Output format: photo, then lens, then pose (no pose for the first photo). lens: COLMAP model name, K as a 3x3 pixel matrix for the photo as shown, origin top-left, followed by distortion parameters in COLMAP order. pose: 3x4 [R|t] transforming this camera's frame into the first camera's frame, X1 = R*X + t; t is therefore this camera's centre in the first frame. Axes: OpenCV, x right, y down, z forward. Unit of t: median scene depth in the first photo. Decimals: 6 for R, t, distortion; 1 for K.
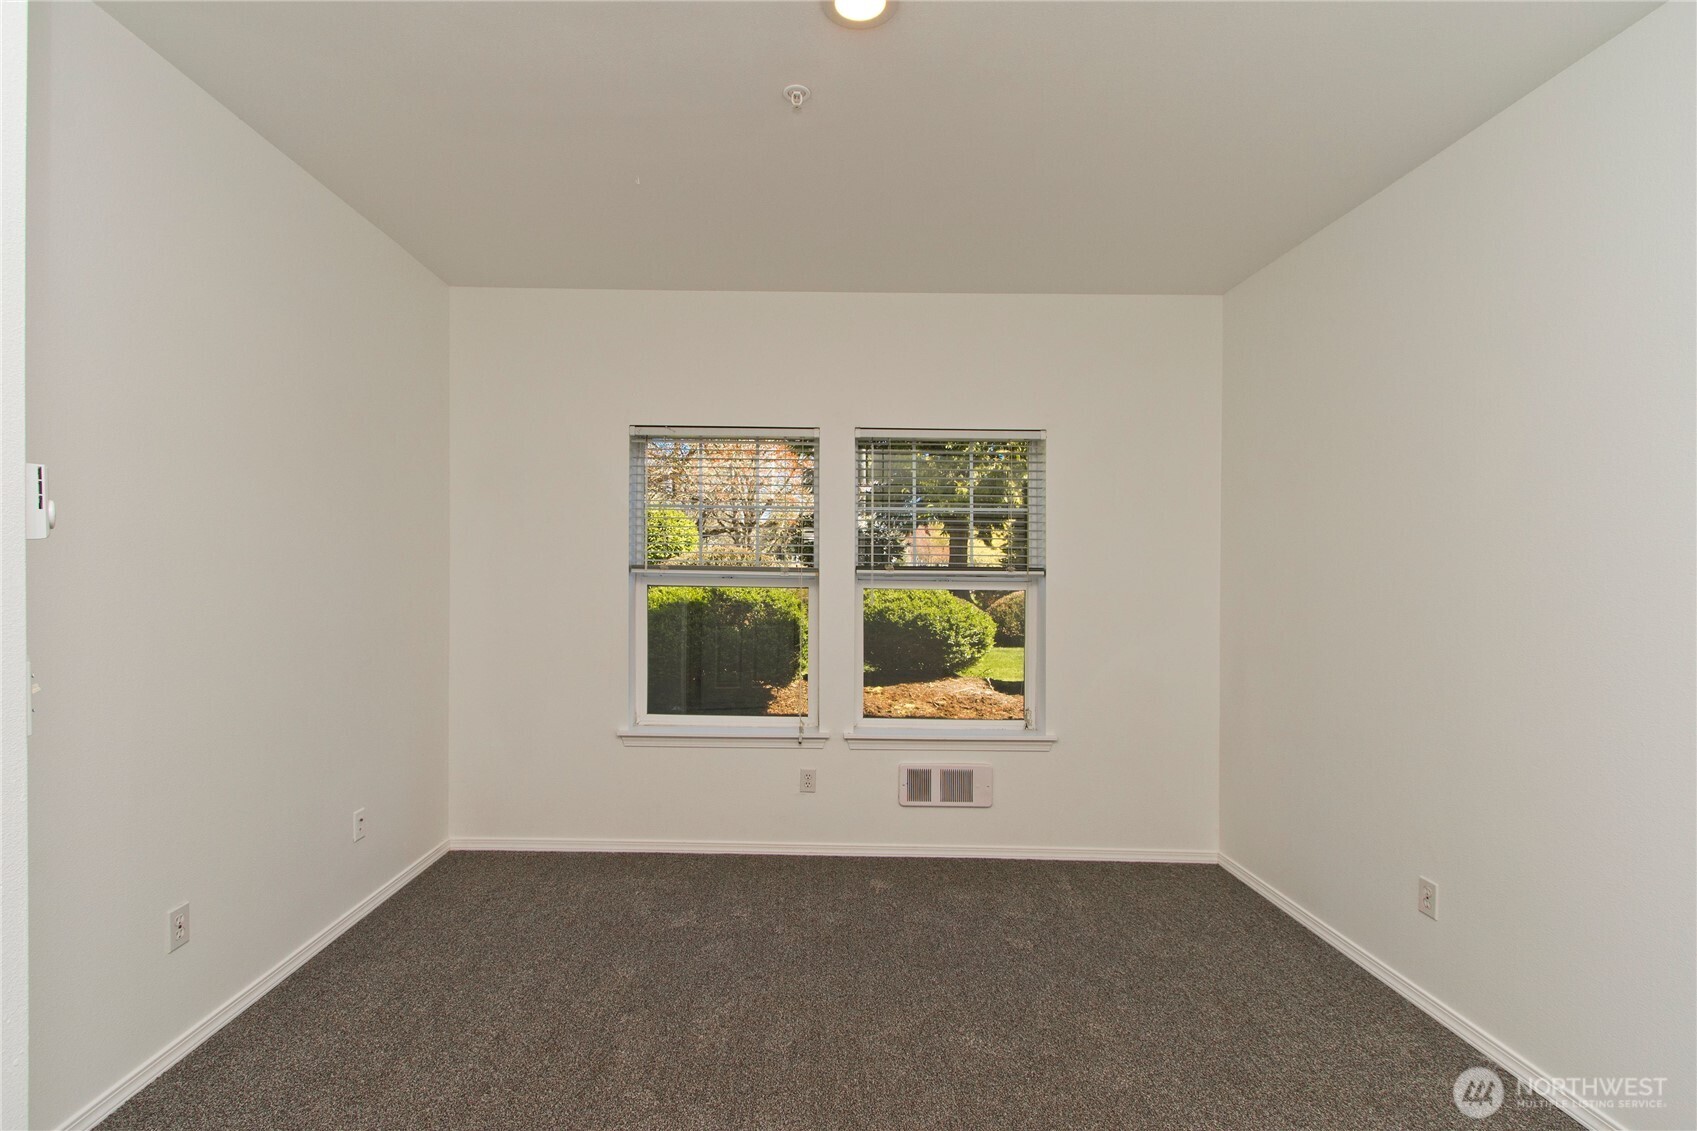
lens RADIAL K [[789.5, 0, 838.0], [0, 789.5, 577.2], [0, 0, 1]] dist [-0.002985, -0.000308]
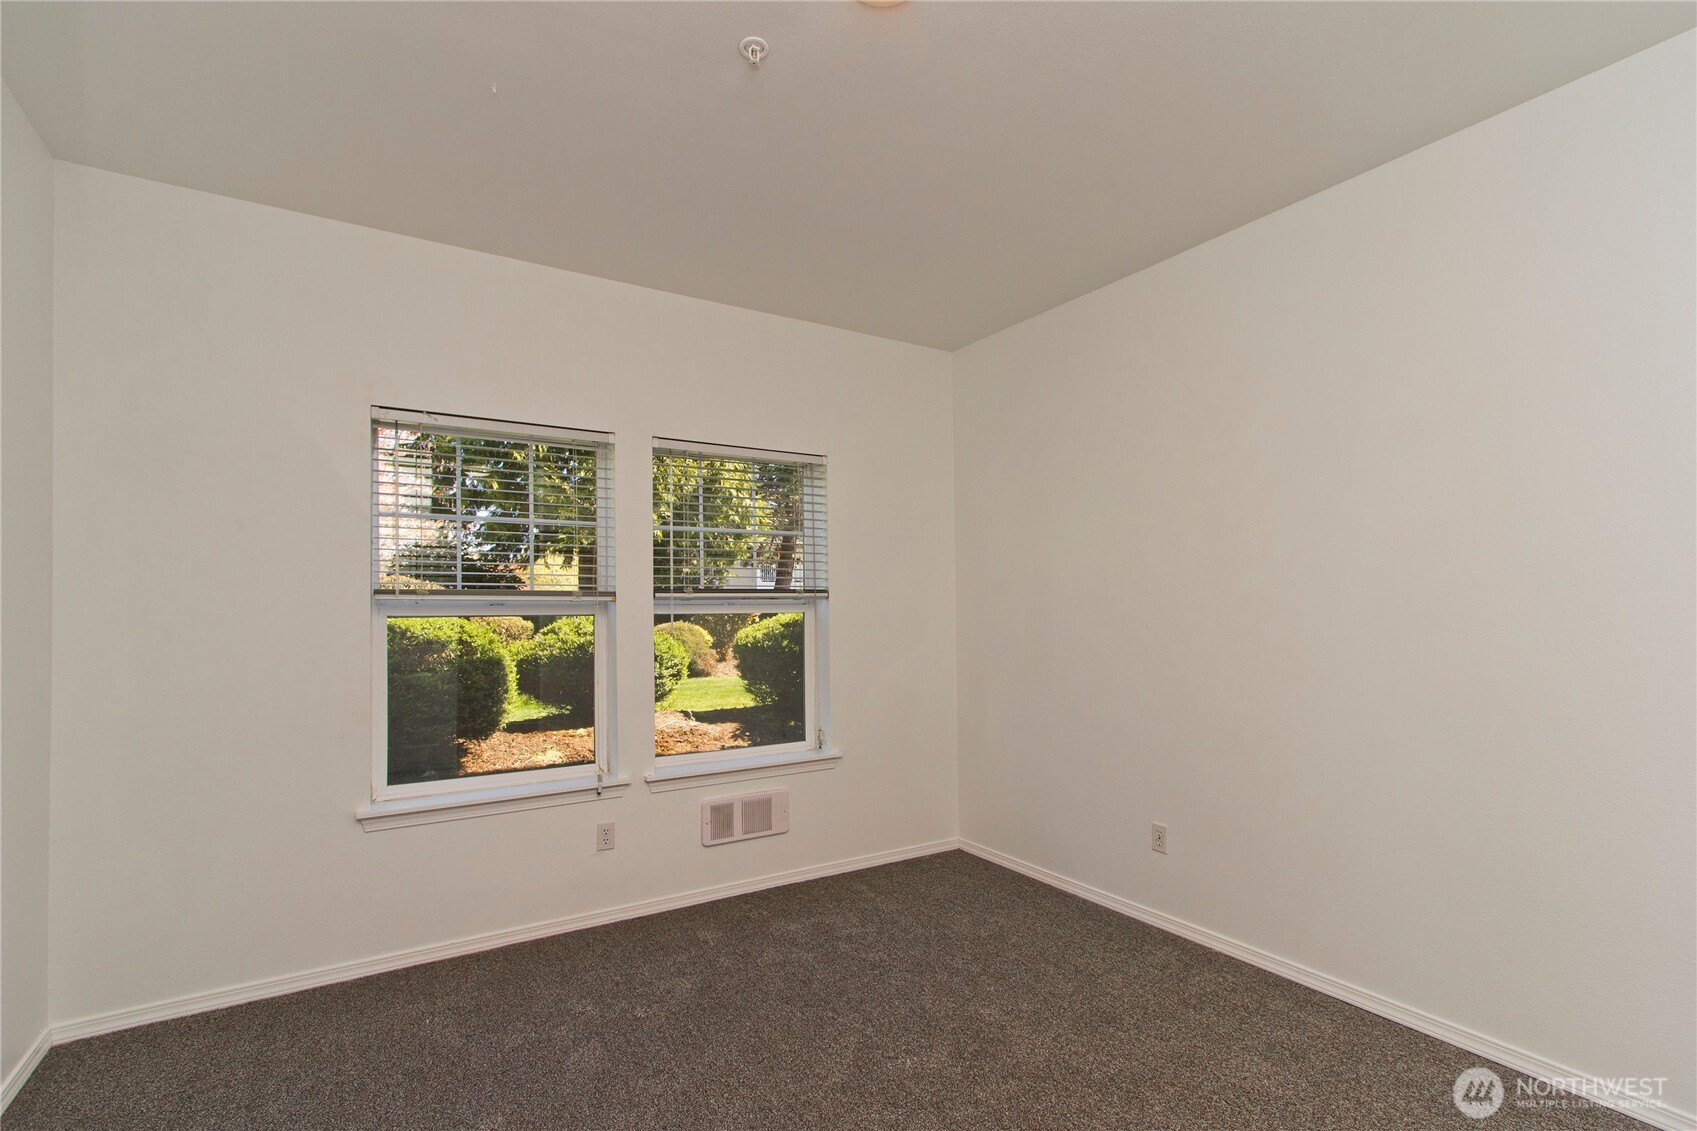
lens RADIAL K [[781.3, 0, 818.5], [0, 781.3, 595.0], [0, 0, 1]] dist [0.000031, -0.000213]
pose [[0.854822, -0.012886, 0.518761, -0.278504], [0.026760, 0.999456, -0.019269, 0.015299], [-0.518231, 0.030354, 0.854702, 0.136603]]
